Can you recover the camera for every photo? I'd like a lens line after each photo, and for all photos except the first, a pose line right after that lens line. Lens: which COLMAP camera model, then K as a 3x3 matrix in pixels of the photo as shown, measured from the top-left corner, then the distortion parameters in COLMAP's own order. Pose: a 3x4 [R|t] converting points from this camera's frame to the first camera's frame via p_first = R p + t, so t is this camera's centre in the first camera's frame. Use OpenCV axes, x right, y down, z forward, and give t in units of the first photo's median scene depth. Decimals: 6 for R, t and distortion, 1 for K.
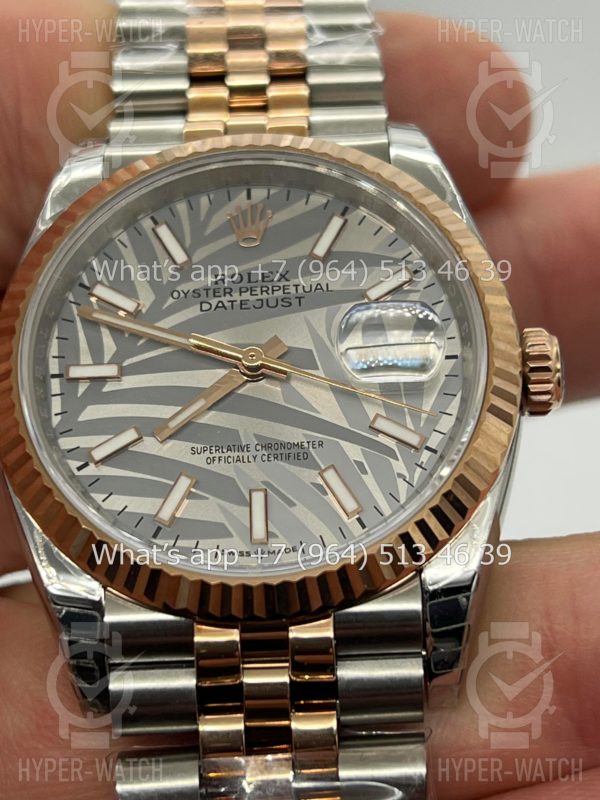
lens RADIAL K [[1845.1, 0, 300.0], [0, 1845.1, 400.0], [0, 0, 1]] dist [0.163726, -0.424948]
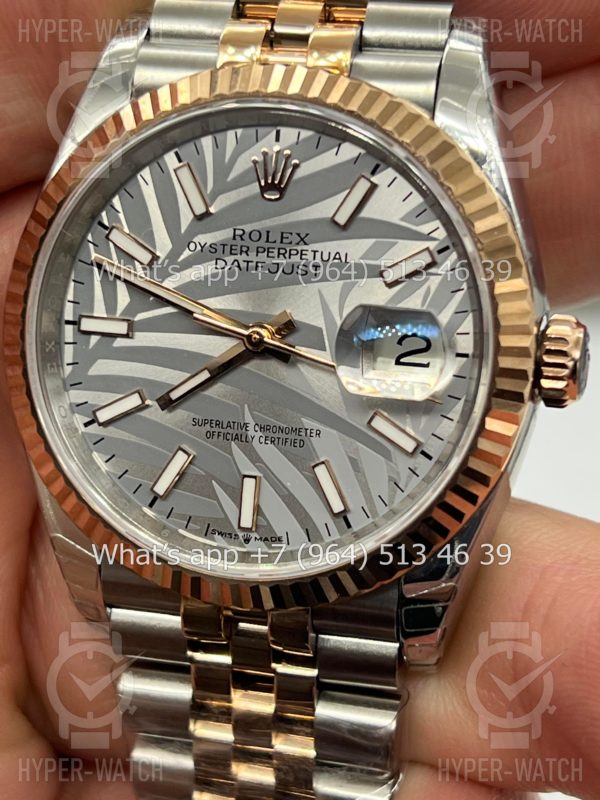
lens RADIAL K [[1845.1, 0, 300.0], [0, 1845.1, 400.0], [0, 0, 1]] dist [0.163726, -0.424948]
pose [[0.974768, 0.123517, -0.185934, 0.177516], [-0.029677, 0.897271, 0.440481, -0.413513], [0.221240, -0.423849, 0.878297, 0.131138]]
